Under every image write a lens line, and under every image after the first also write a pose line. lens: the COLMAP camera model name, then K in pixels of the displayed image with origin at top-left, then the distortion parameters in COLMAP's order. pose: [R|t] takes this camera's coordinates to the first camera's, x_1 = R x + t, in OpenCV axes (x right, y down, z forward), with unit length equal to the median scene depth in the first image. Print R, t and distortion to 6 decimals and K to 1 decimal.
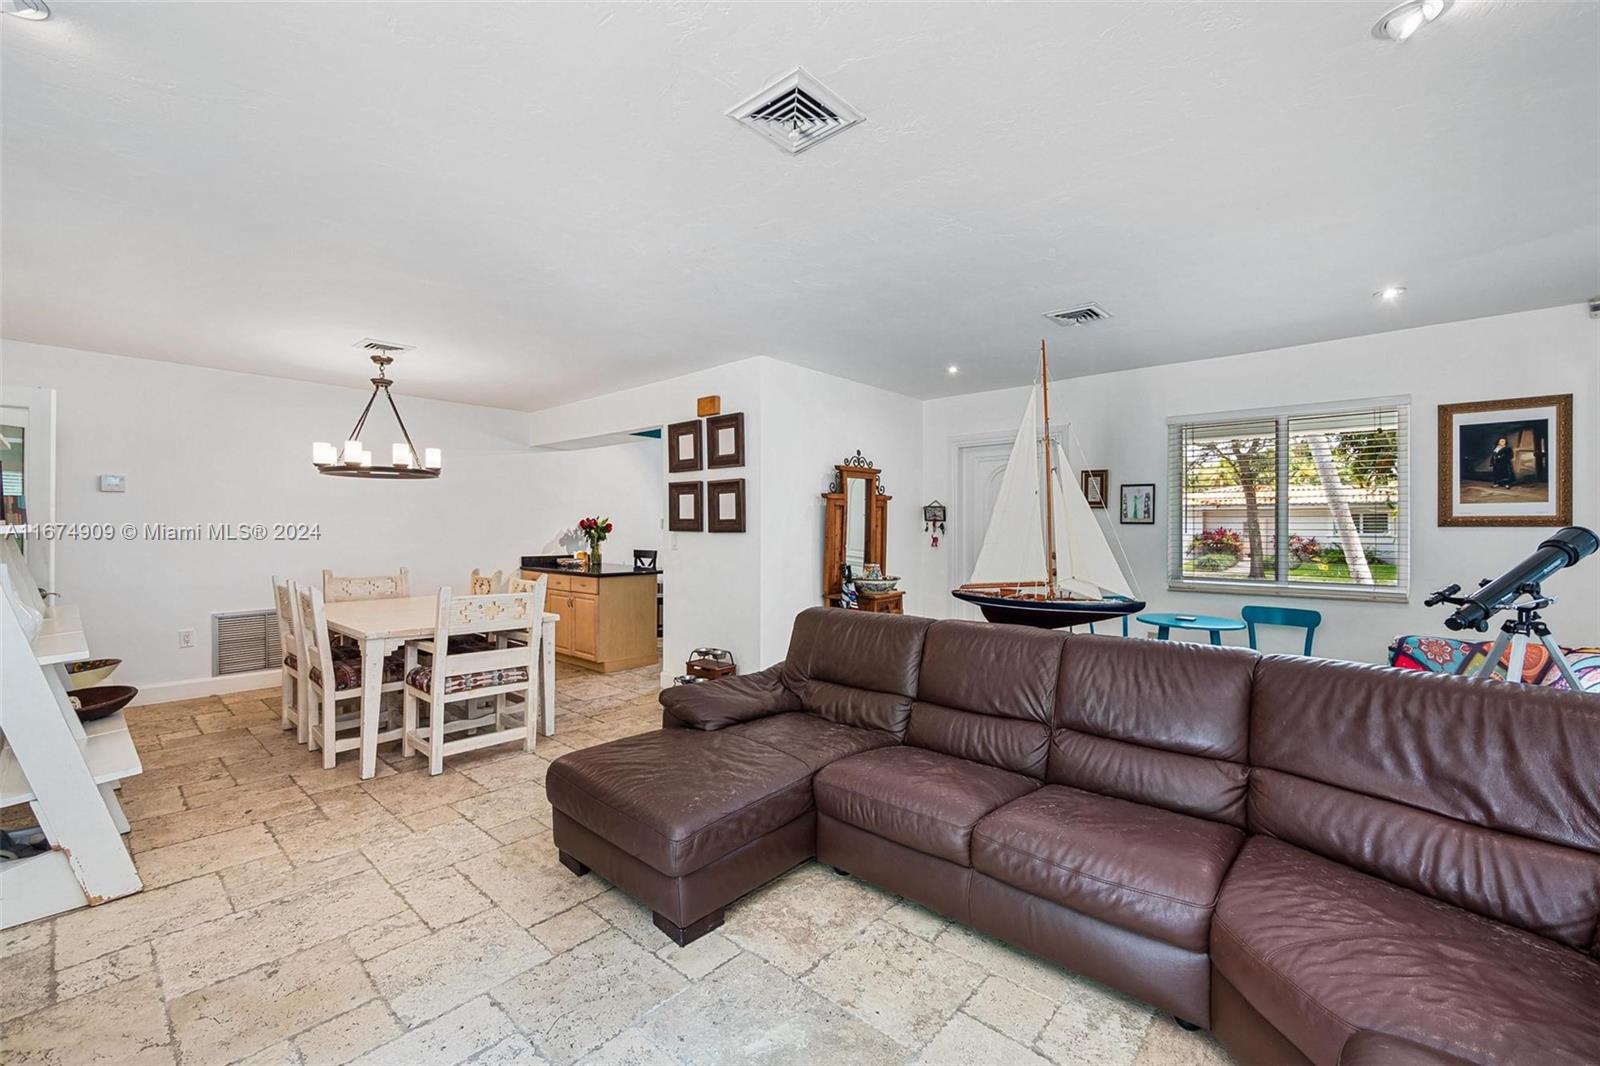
lens RADIAL K [[655.2, 0, 796.3], [0, 655.2, 529.2], [0, 0, 1]] dist [-0.003530, -0.000056]
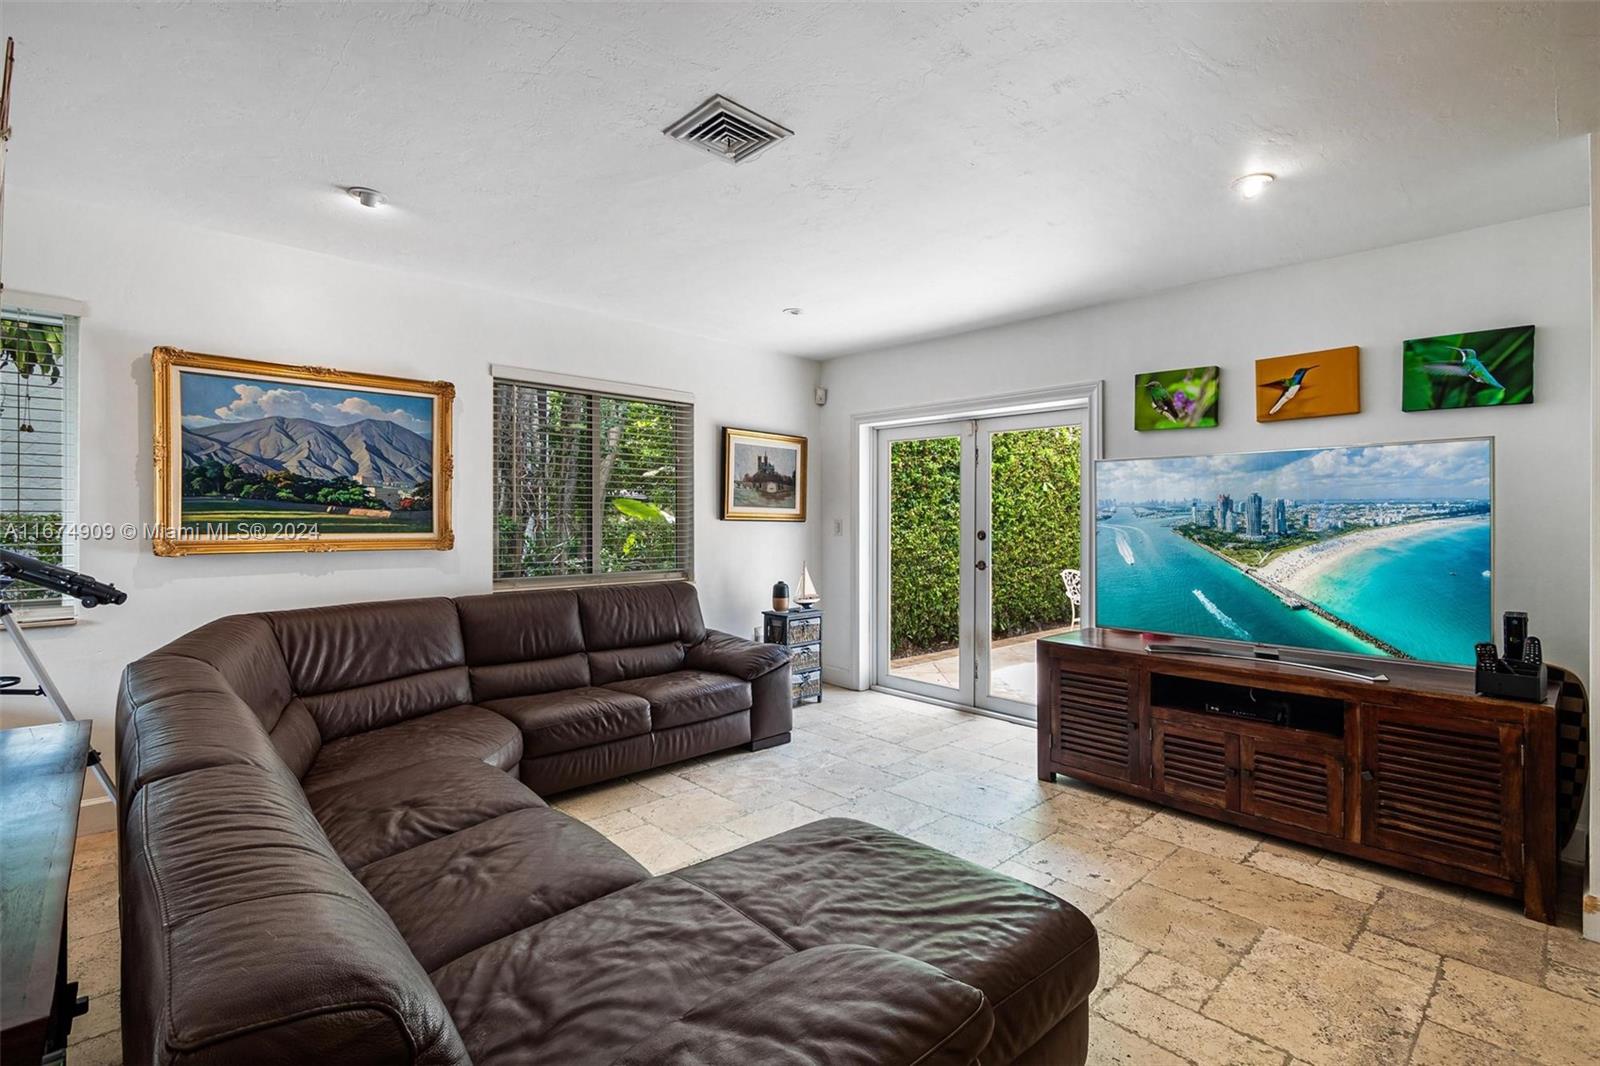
lens RADIAL K [[736.5, 0, 805.4], [0, 736.5, 530.0], [0, 0, 1]] dist [0.005629, 0.000675]
pose [[-0.996599, -0.010378, 0.081744, -0.100032], [-0.009723, 0.999917, 0.008413, 0.004147], [-0.081824, 0.007590, -0.996618, 0.898264]]
